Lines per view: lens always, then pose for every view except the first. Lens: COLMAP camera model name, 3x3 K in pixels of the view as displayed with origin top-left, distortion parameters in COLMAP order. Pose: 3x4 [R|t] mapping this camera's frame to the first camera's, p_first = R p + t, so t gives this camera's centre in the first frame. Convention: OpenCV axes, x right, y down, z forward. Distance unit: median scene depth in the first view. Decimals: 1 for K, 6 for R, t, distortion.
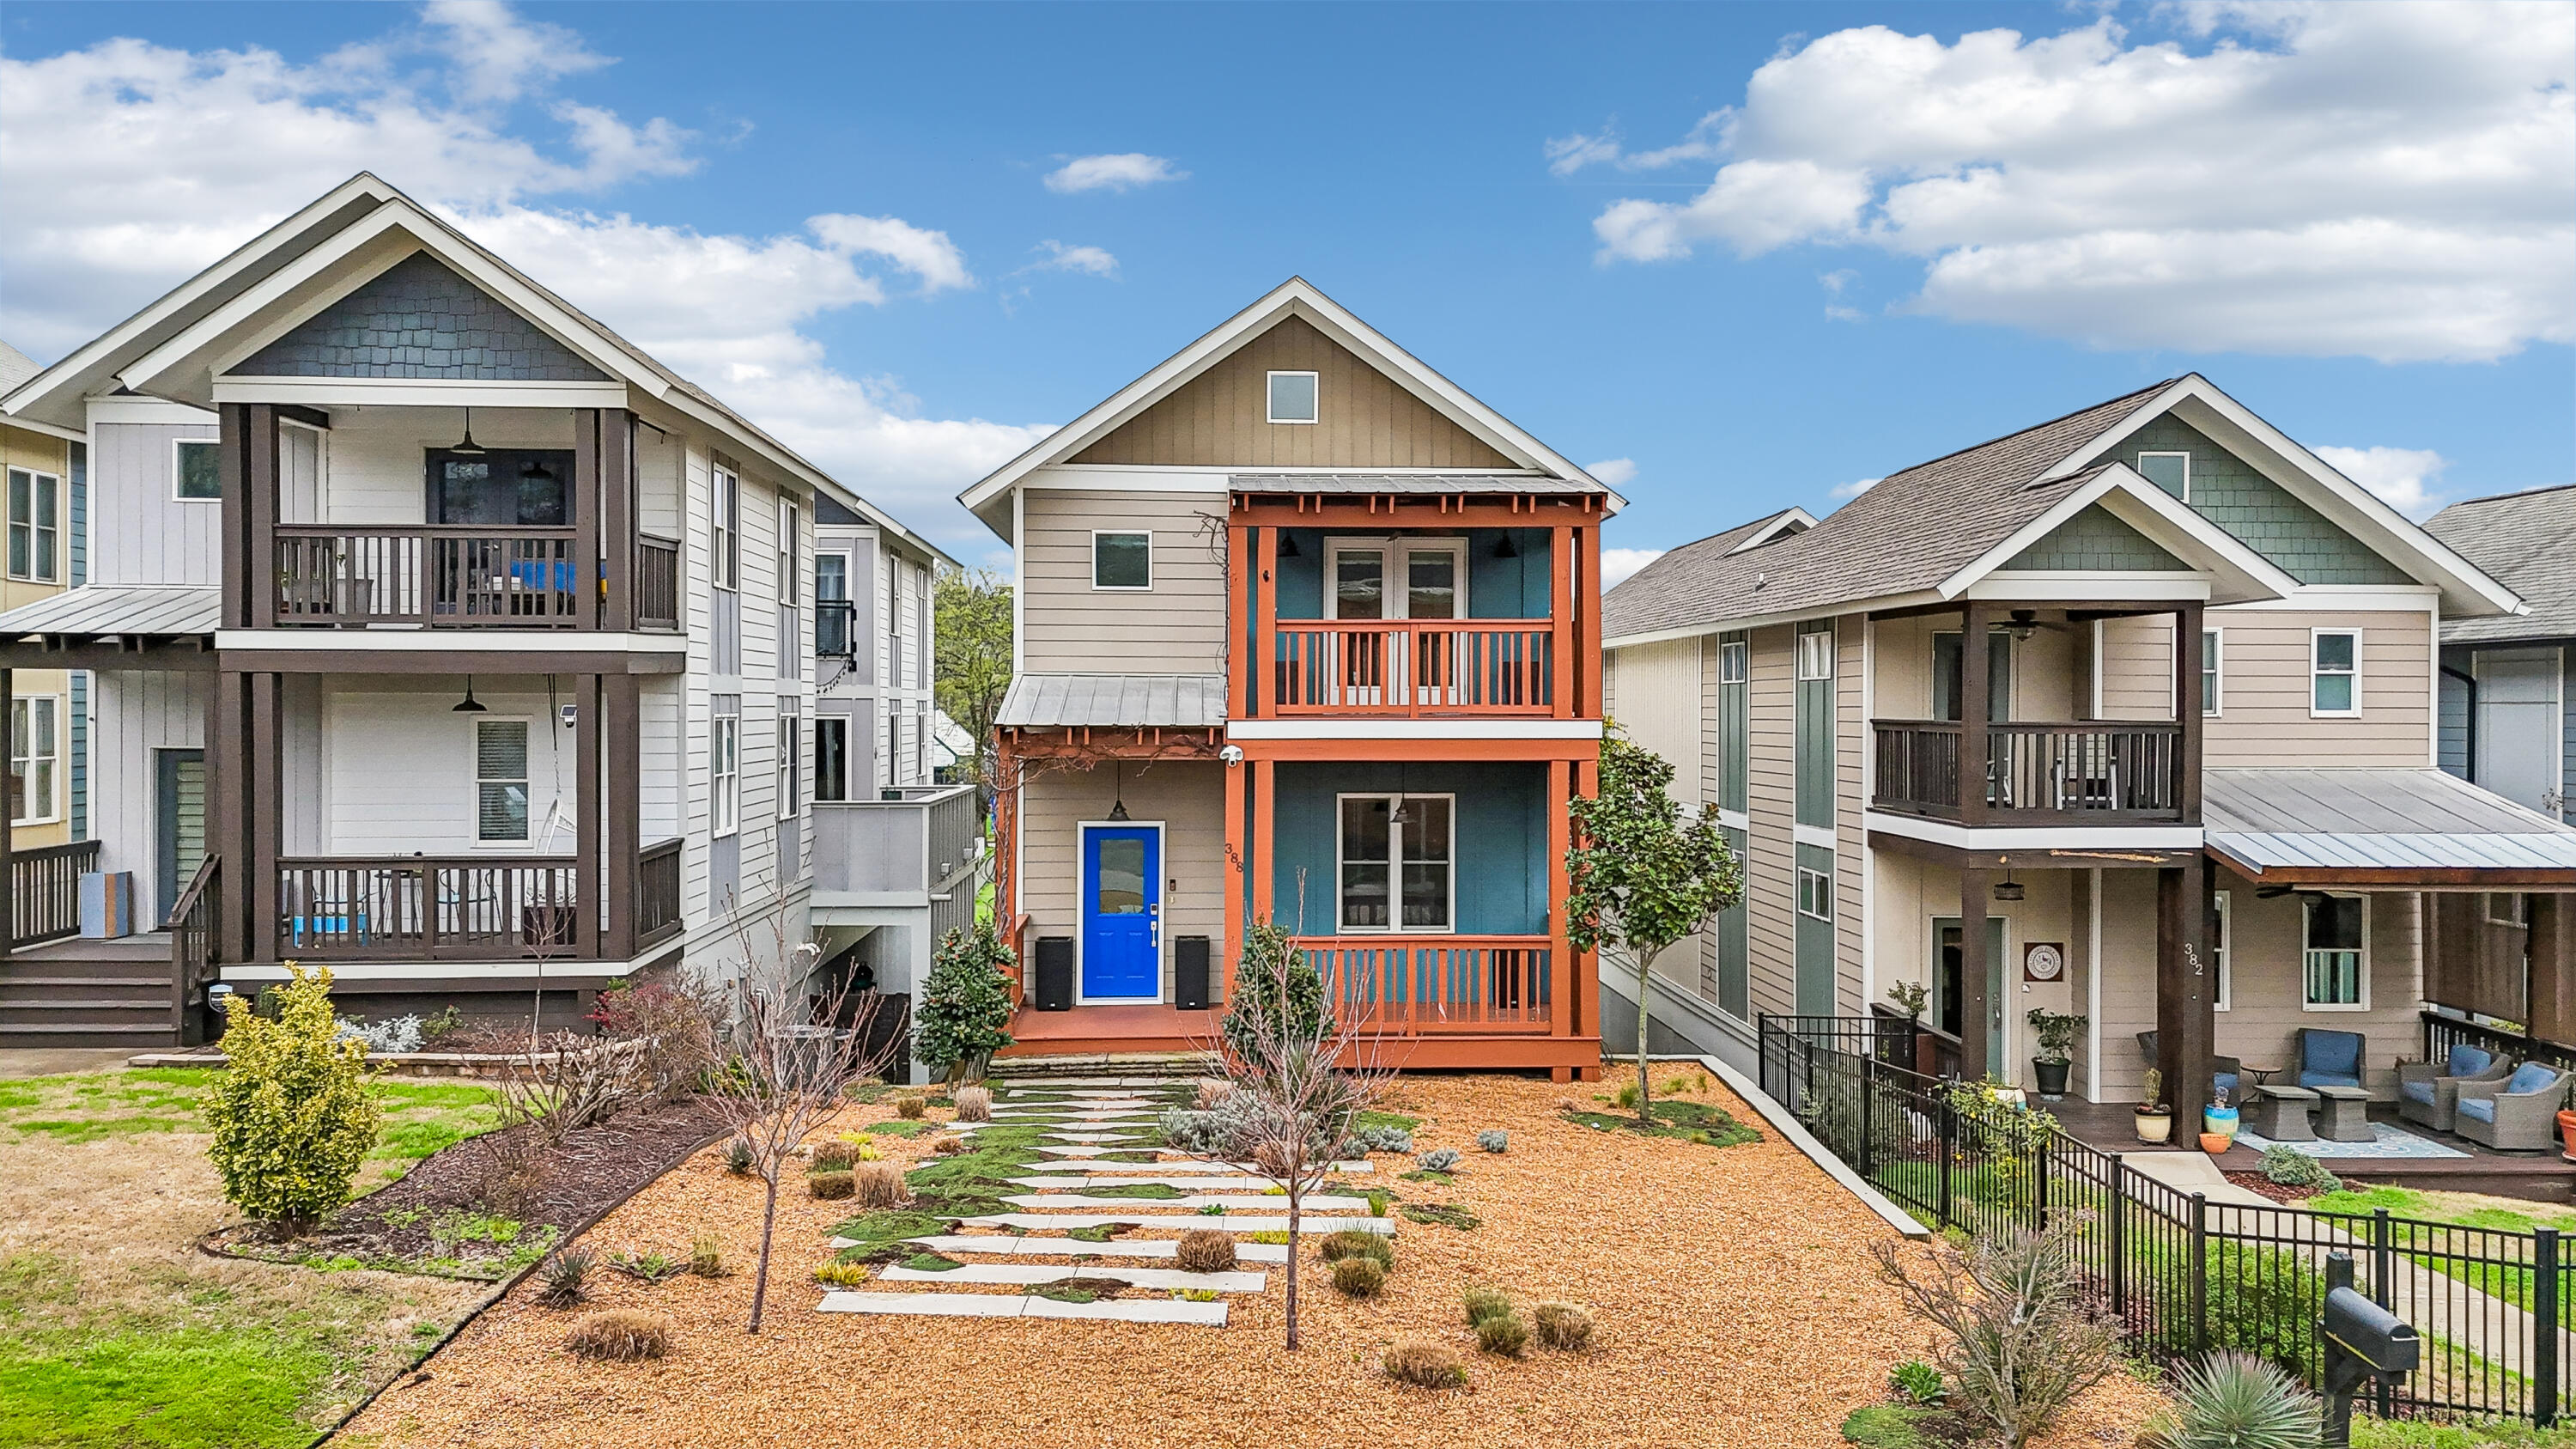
lens RADIAL K [[1903.5, 0, 1288.0], [0, 1903.5, 724.5], [0, 0, 1]] dist [0.083643, -0.093640]
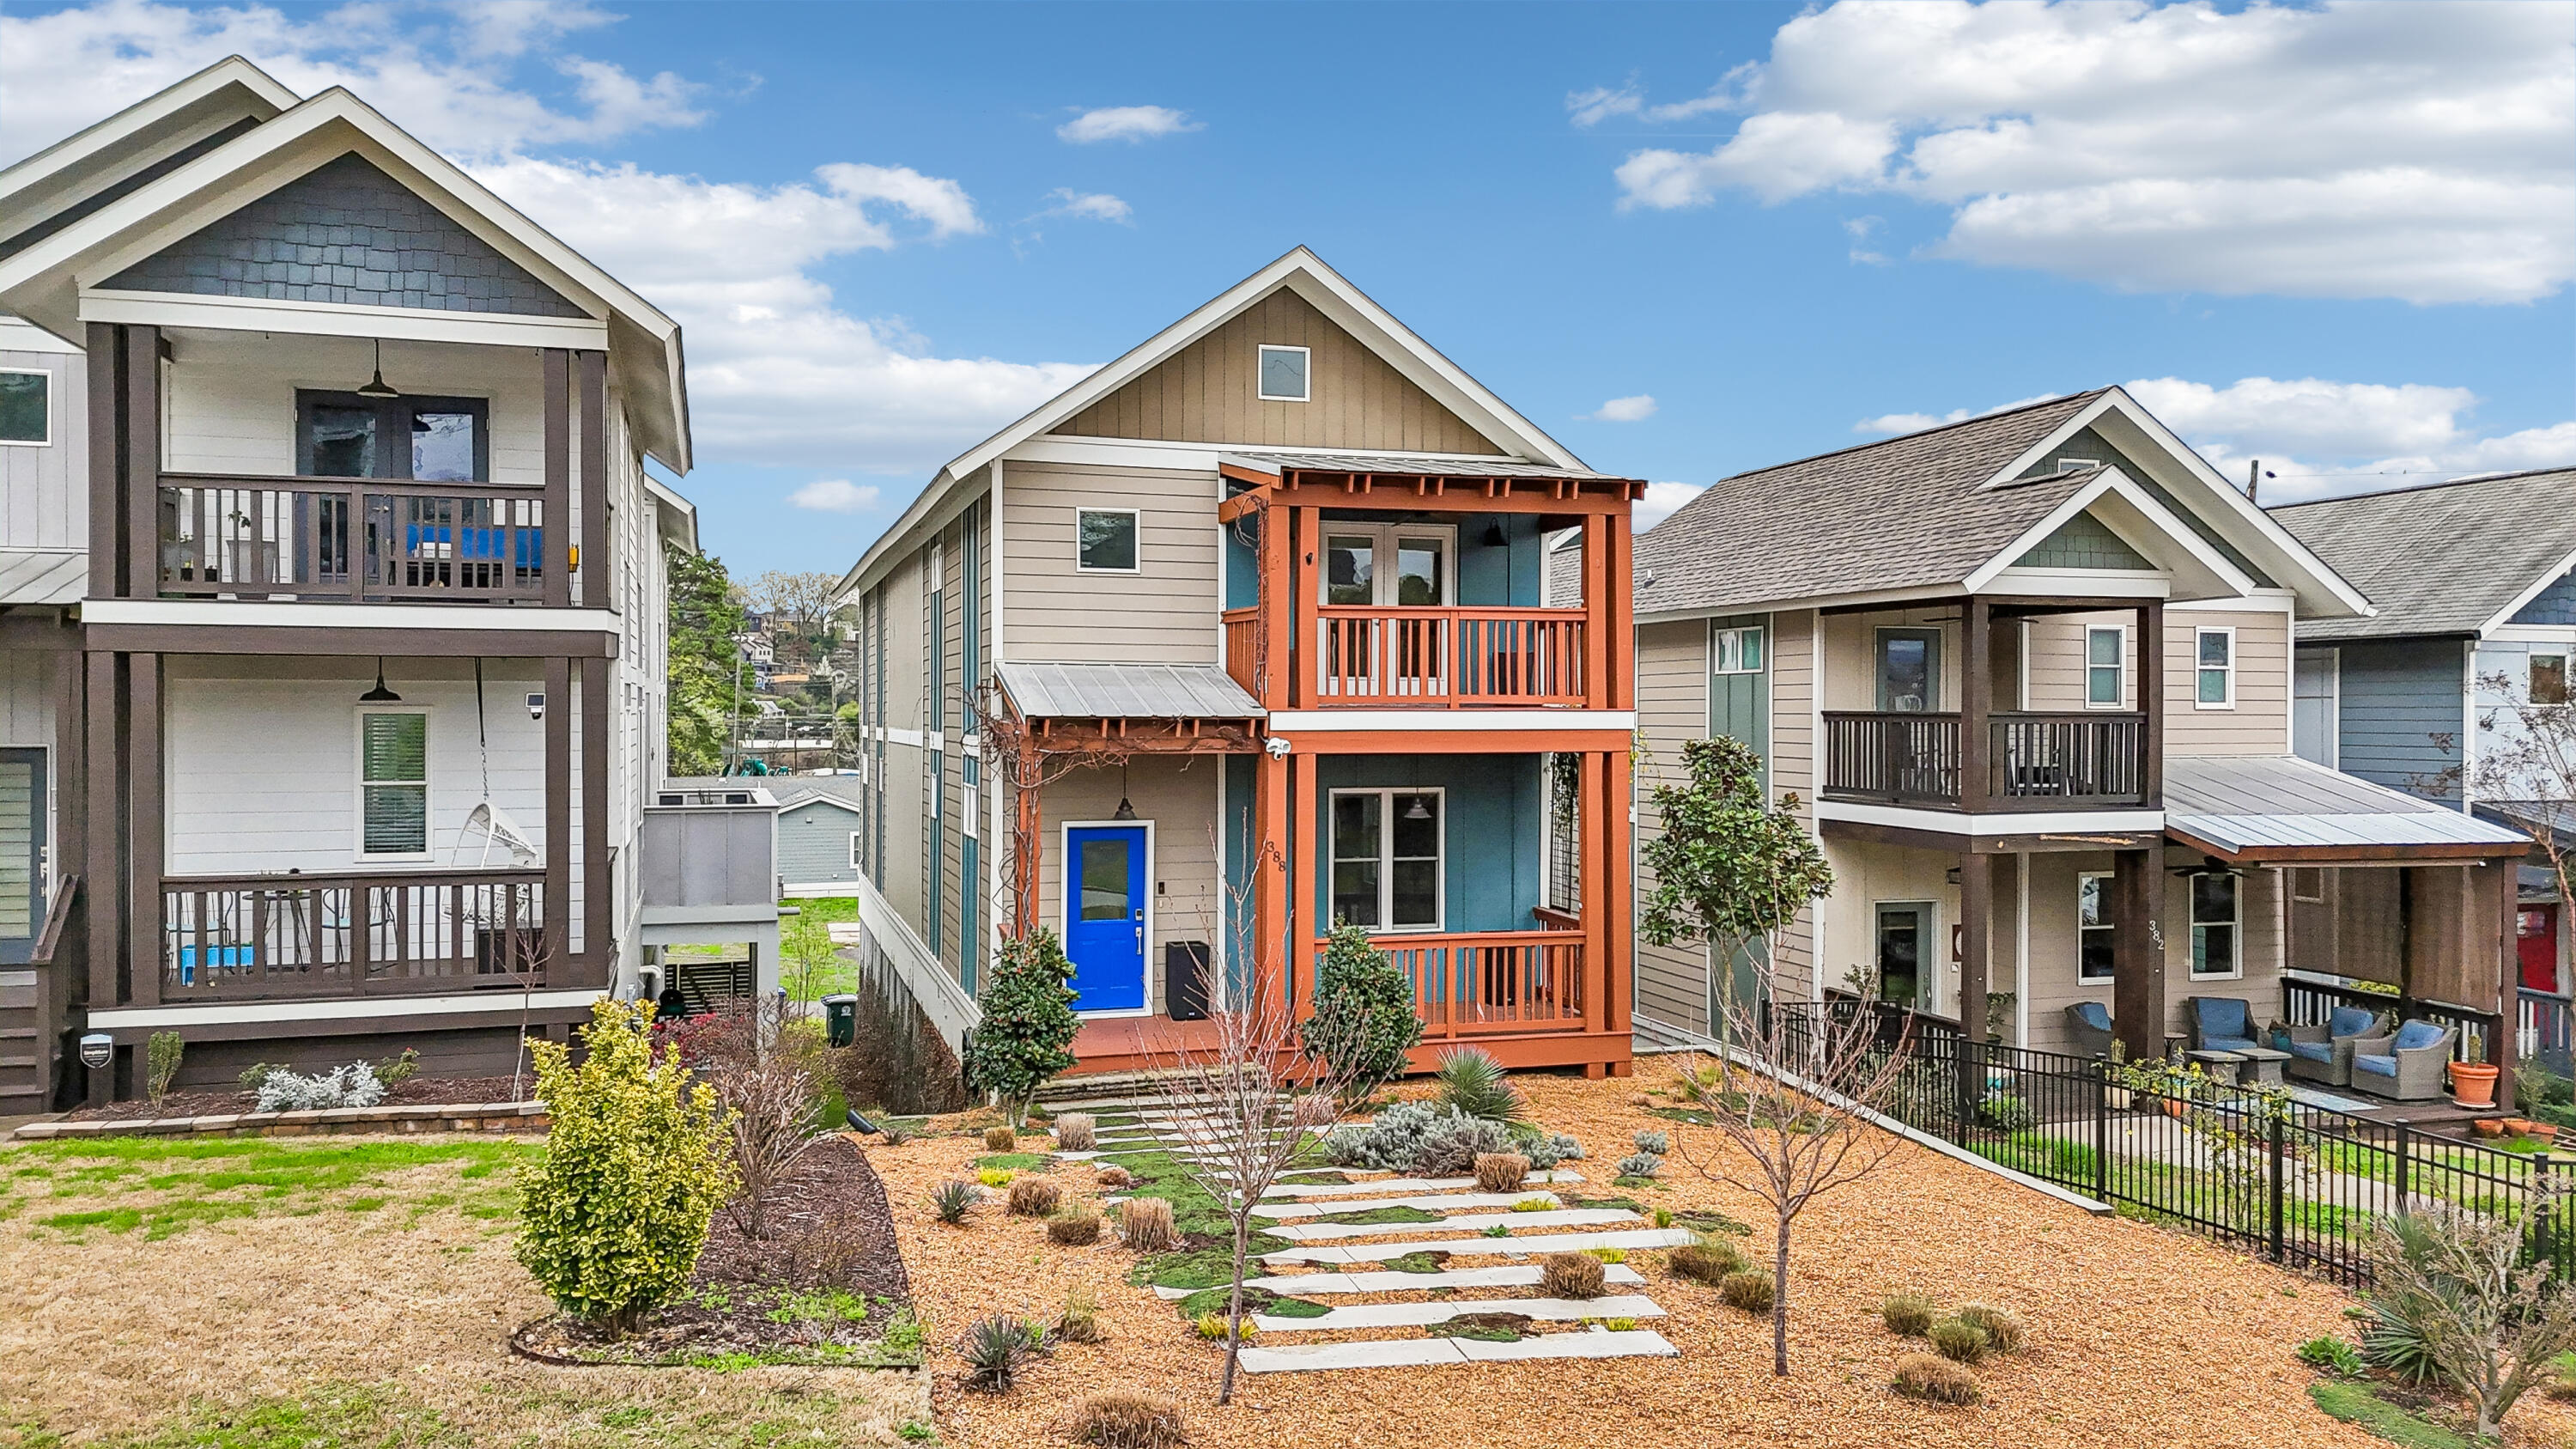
lens RADIAL K [[1903.5, 0, 1288.0], [0, 1903.5, 724.5], [0, 0, 1]] dist [0.083643, -0.093640]
pose [[0.970467, -0.001969, 0.241226, -0.246525], [0.002405, 0.999996, -0.001510, 0.005885], [-0.241222, 0.002045, 0.970468, 0.081401]]
